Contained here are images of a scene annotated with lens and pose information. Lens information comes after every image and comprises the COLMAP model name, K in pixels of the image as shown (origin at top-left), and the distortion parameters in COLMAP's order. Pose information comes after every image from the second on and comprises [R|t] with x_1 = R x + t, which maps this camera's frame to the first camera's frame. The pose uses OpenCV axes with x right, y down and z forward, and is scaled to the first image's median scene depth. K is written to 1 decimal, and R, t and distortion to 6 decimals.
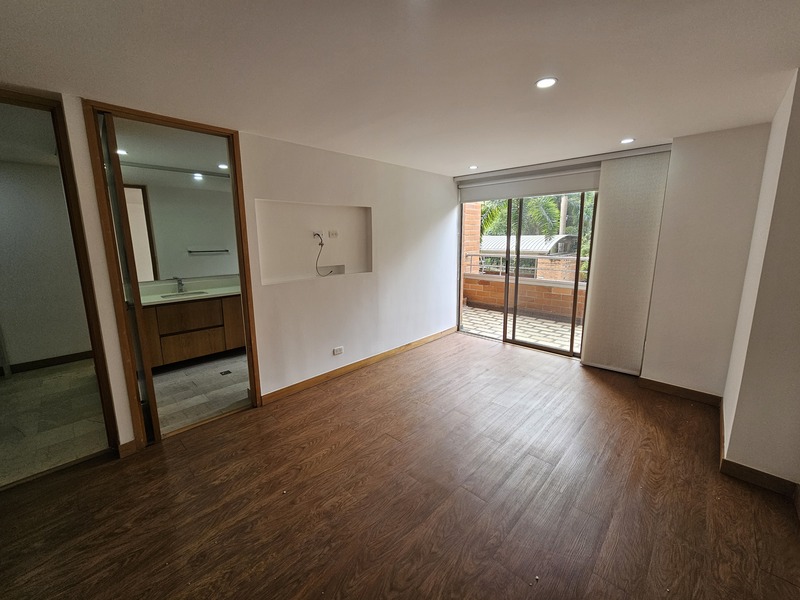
lens RADIAL K [[328.6, 0, 399.2], [0, 328.6, 295.6], [0, 0, 1]] dist [0.000217, 0.000581]
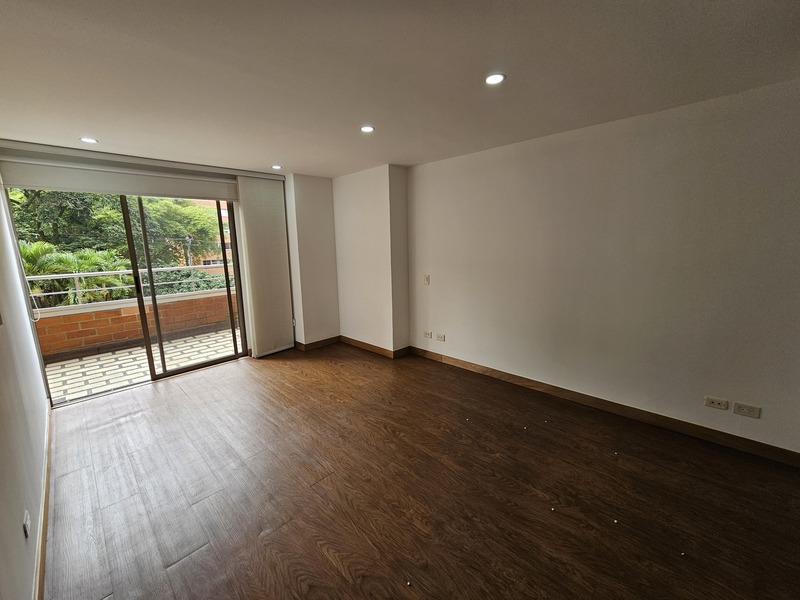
lens RADIAL K [[328.6, 0, 399.2], [0, 328.6, 295.6], [0, 0, 1]] dist [0.000217, 0.000581]
pose [[0.004248, -0.158391, 0.987367, -0.489186], [0.200692, 0.967422, 0.154328, -0.067216], [-0.979645, 0.197501, 0.035898, 0.441461]]
